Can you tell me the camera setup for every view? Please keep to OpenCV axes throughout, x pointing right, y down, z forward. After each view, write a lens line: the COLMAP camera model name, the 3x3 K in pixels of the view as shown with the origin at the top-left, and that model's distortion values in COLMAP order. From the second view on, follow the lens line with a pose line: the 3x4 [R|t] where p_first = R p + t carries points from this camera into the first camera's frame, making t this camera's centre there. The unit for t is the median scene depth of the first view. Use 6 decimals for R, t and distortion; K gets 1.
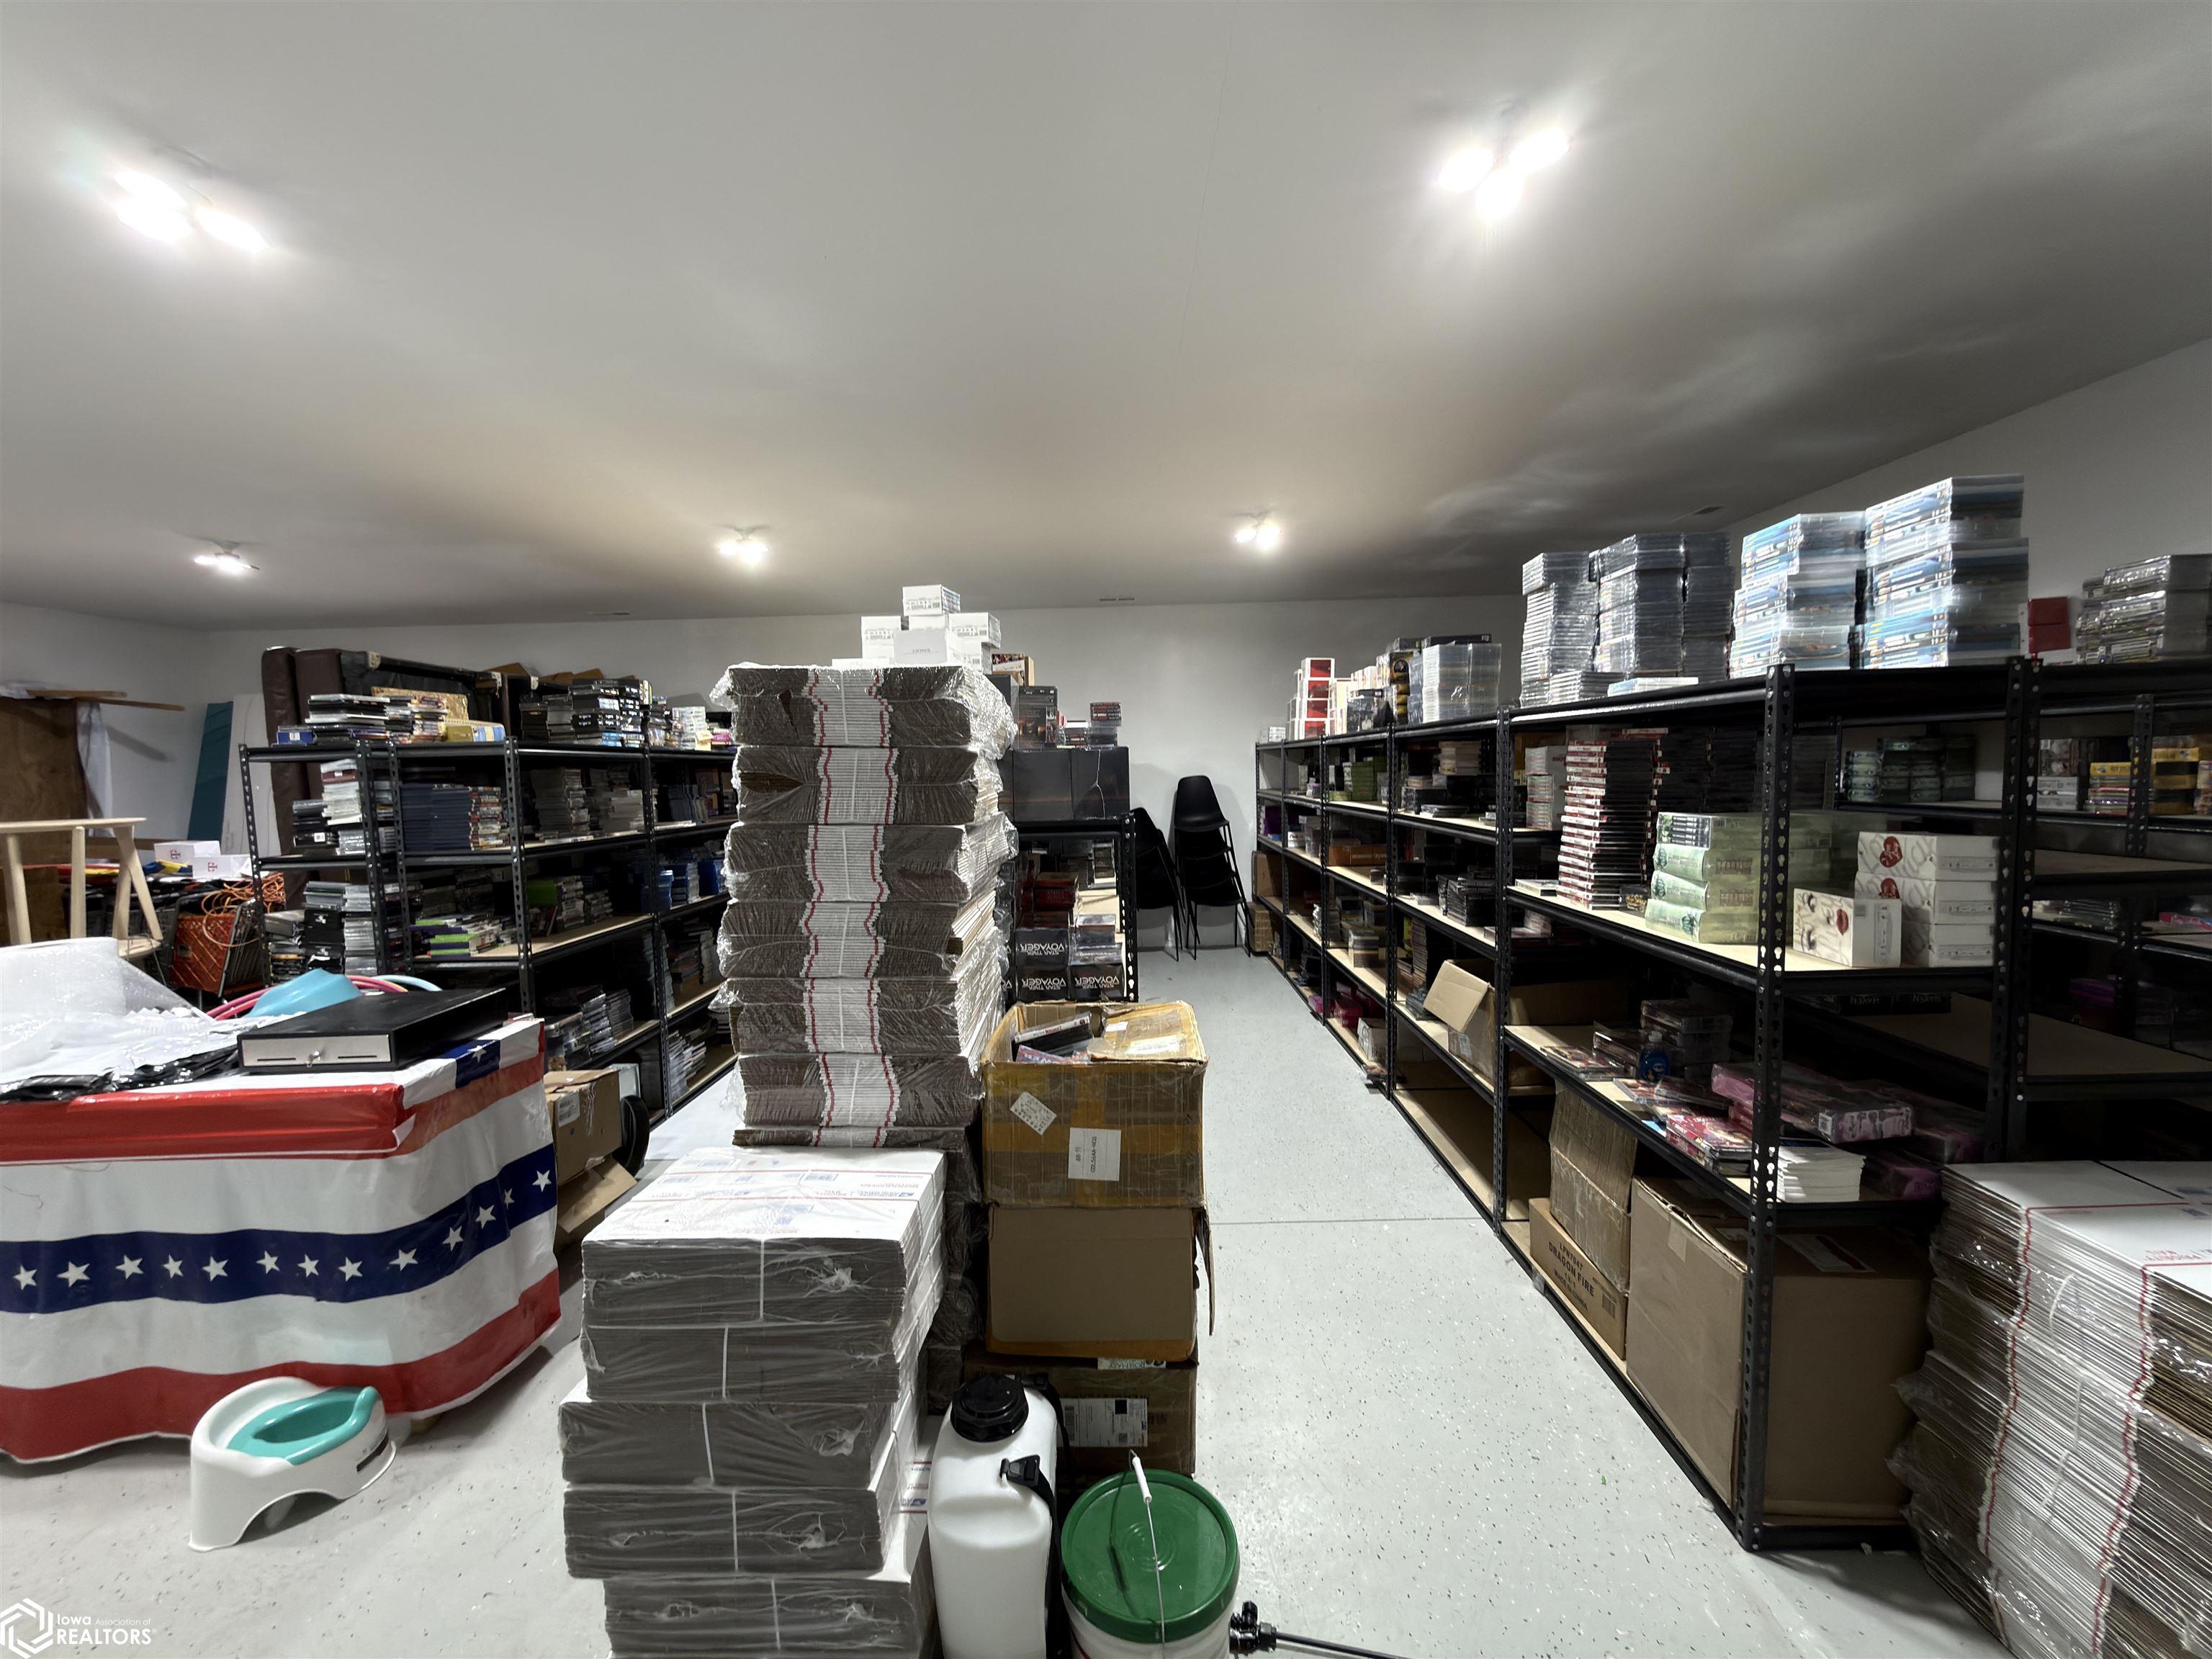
lens RADIAL K [[883.3, 0, 1103.3], [0, 883.3, 830.7], [0, 0, 1]] dist [-0.000798, 0.000565]
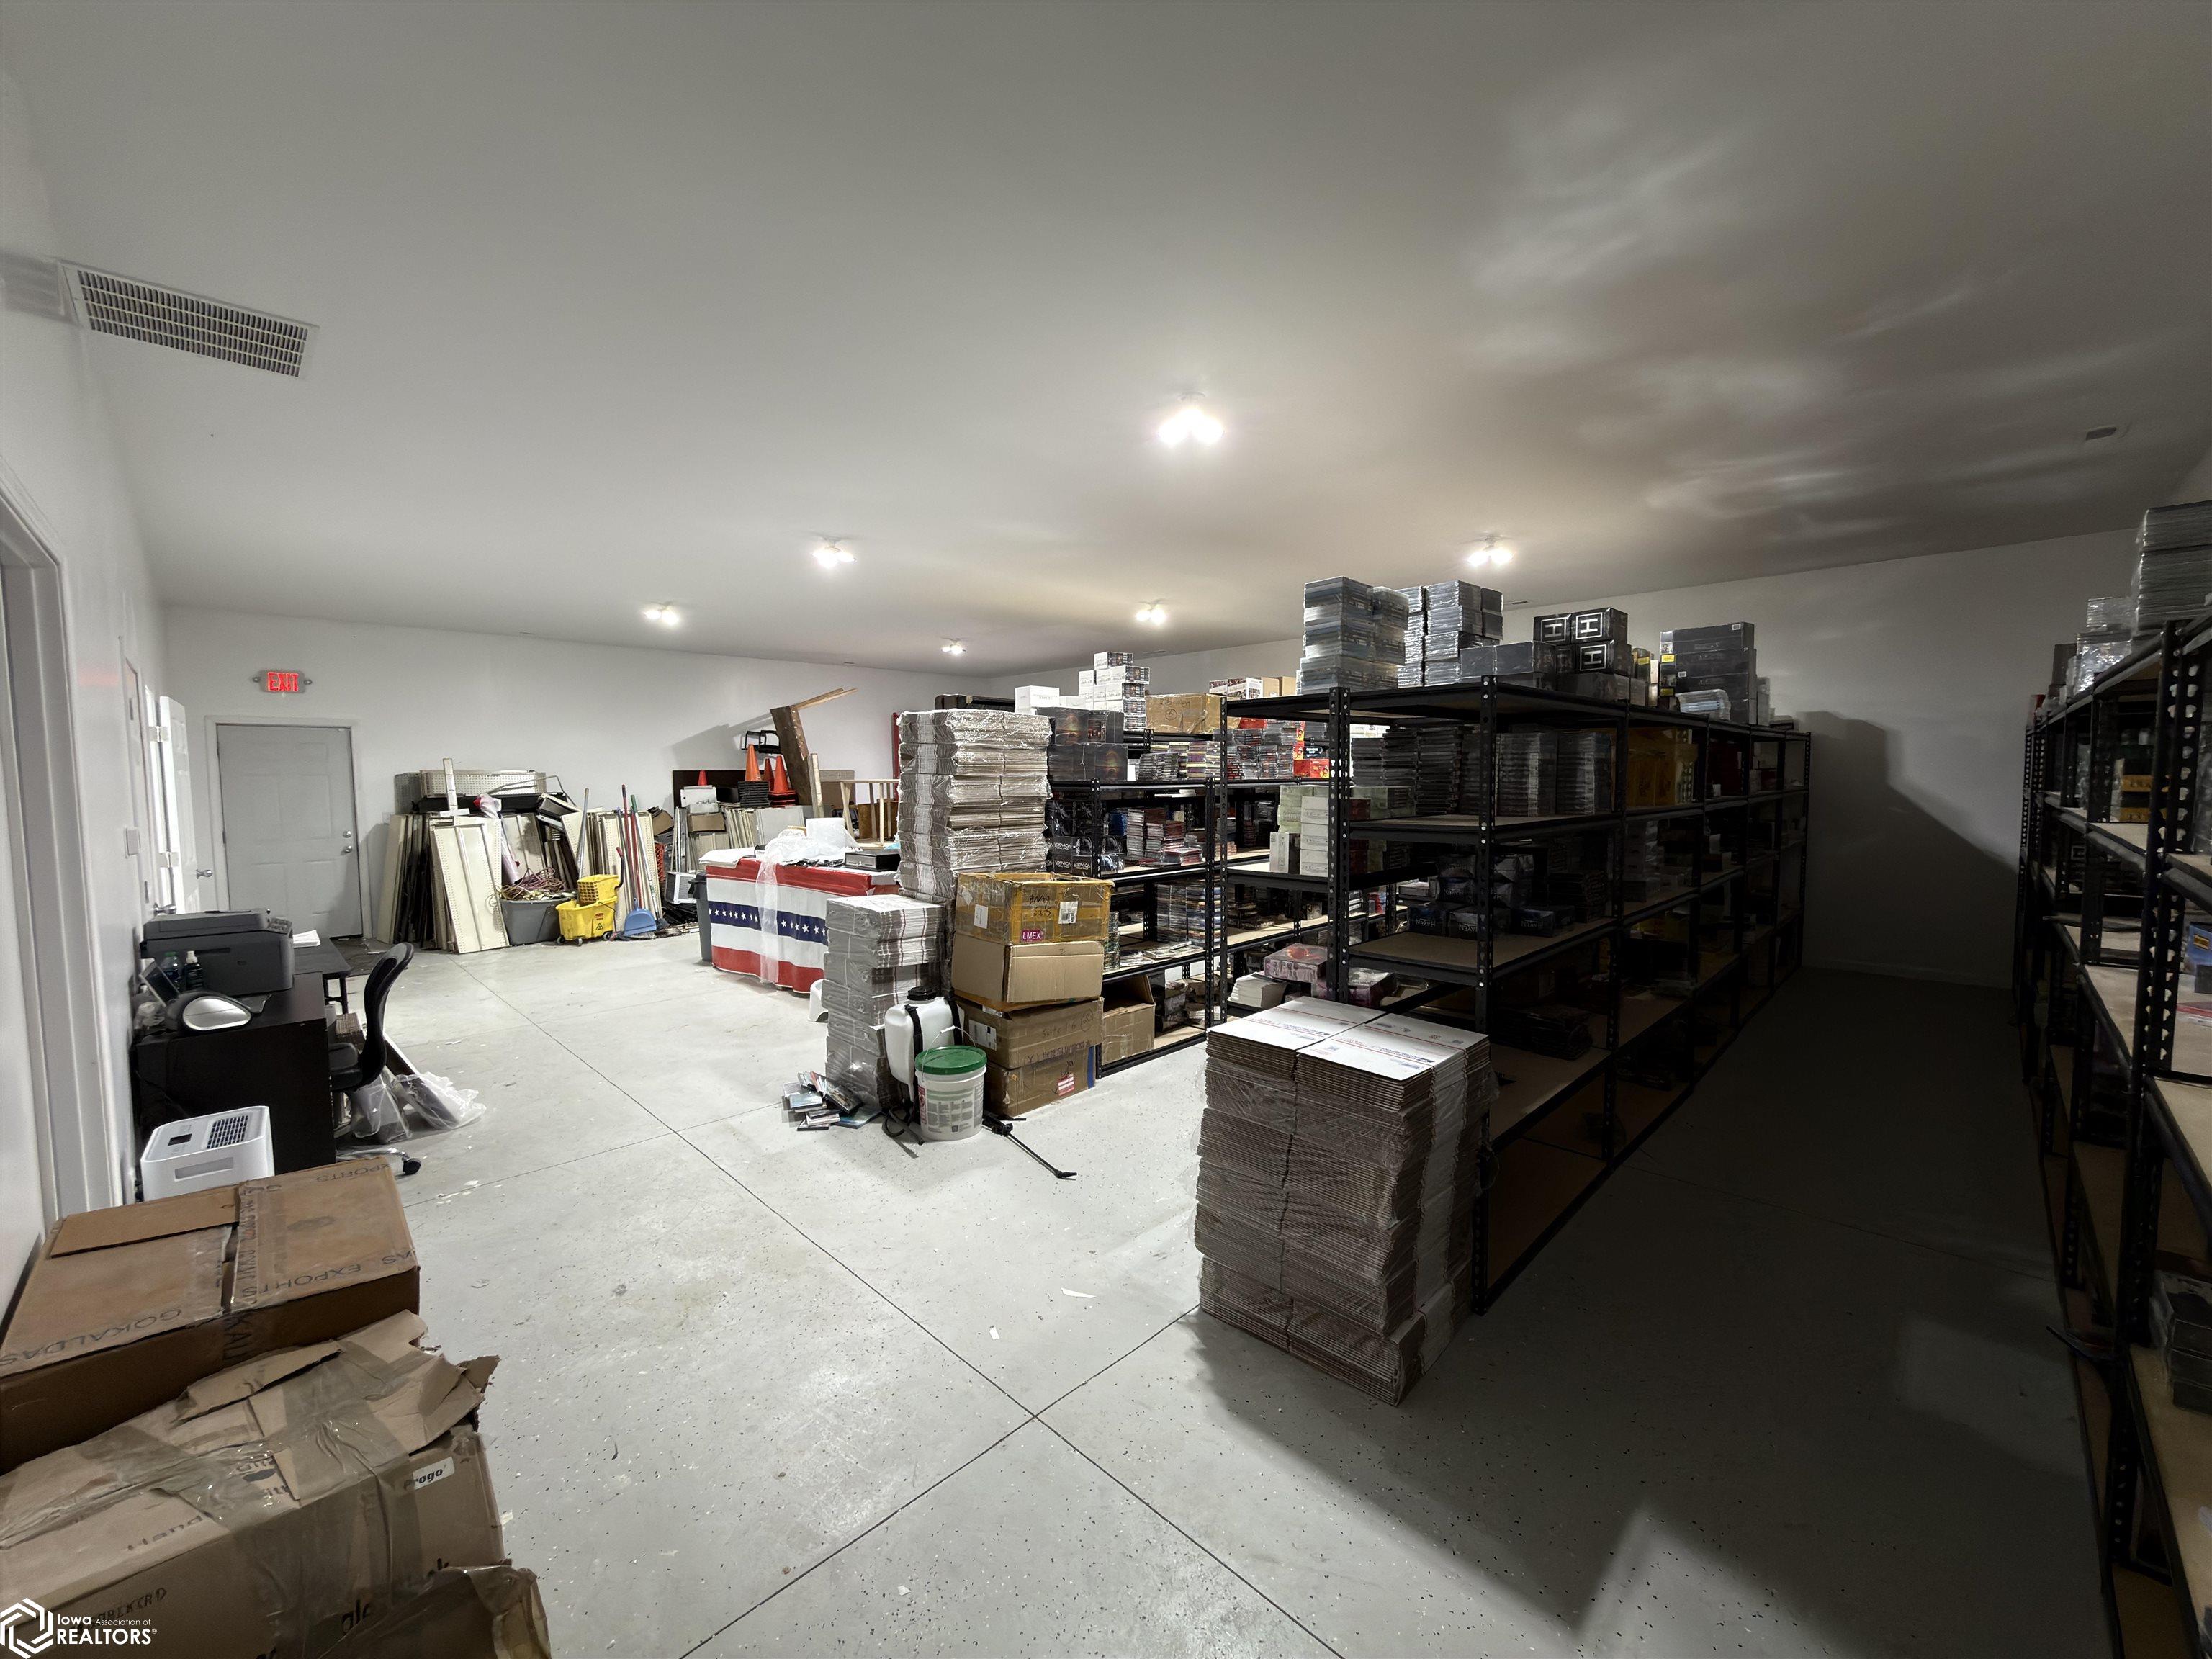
lens RADIAL K [[883.3, 0, 1111.4], [0, 883.3, 834.7], [0, 0, 1]] dist [-0.000798, 0.000565]
pose [[0.716658, 0.069802, -0.693923, 1.666427], [-0.061224, 0.997434, 0.037103, 0.034589], [0.694732, 0.015895, 0.719093, -0.410210]]
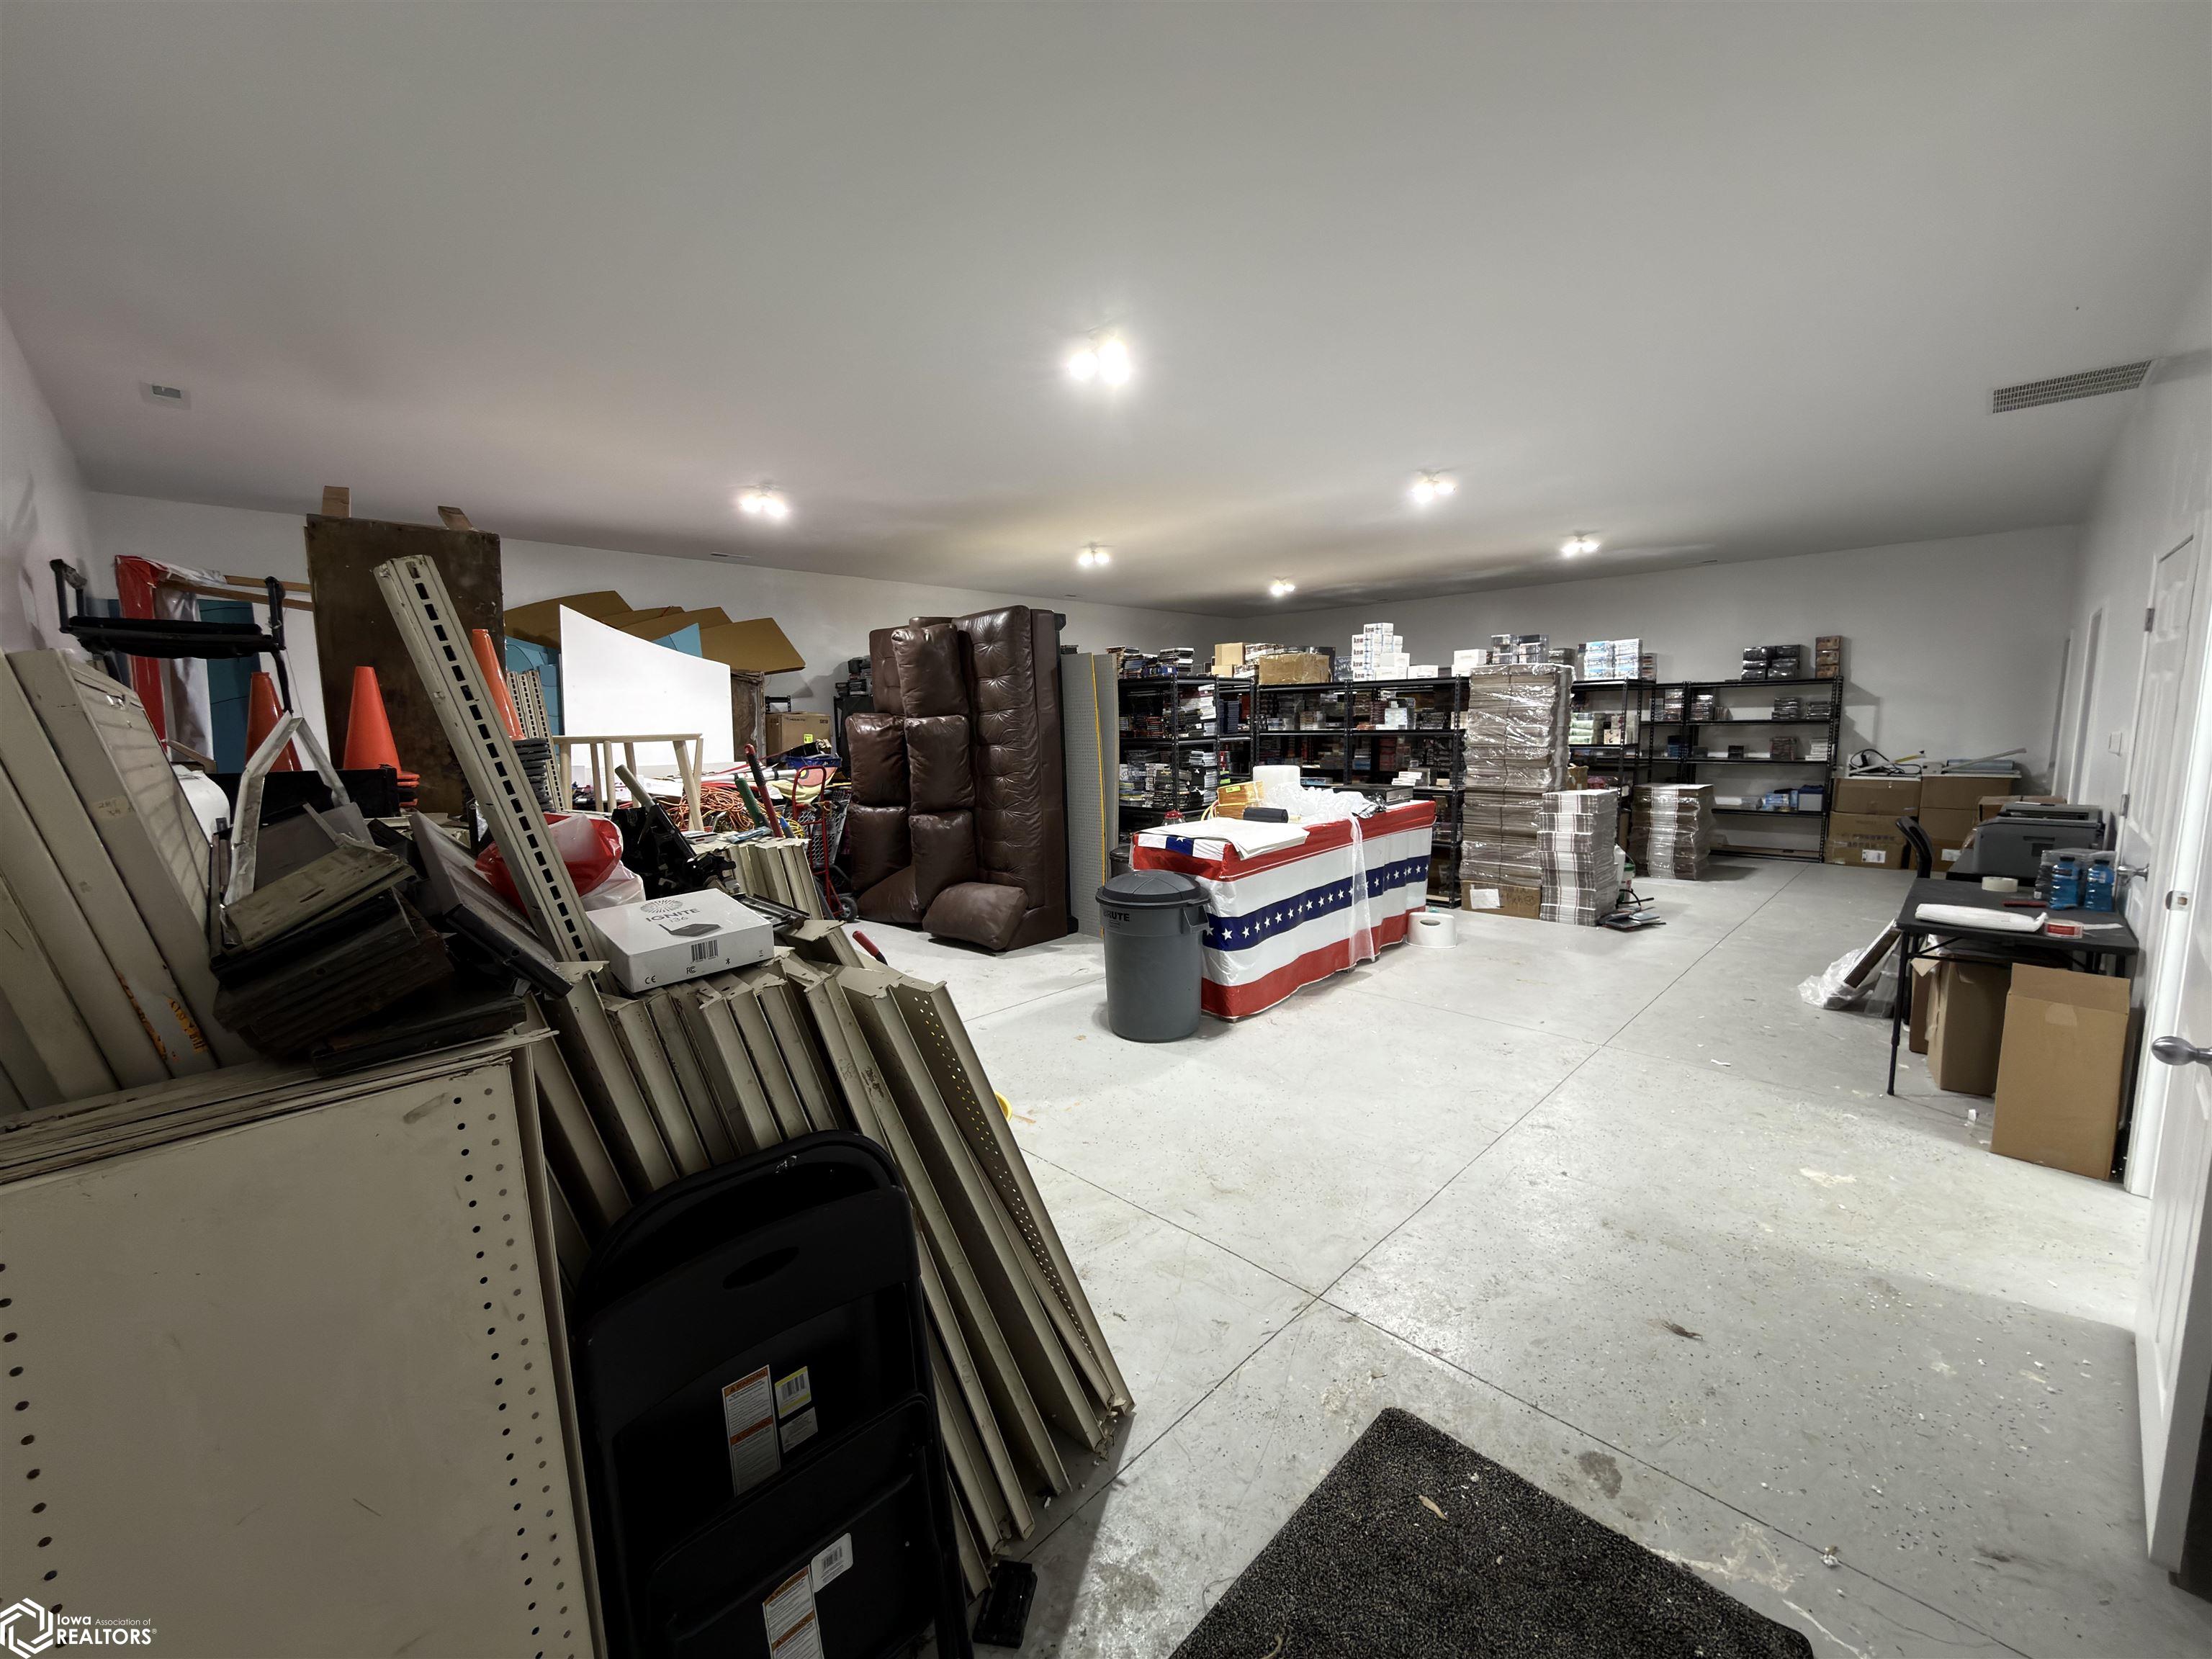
lens RADIAL K [[883.3, 0, 1091.5], [0, 883.3, 837.5], [0, 0, 1]] dist [-0.000798, 0.000565]
pose [[0.702416, -0.080443, 0.707206, -2.353767], [0.053058, 0.996746, 0.060679, 0.114821], [-0.709786, -0.005098, 0.704399, -0.138163]]
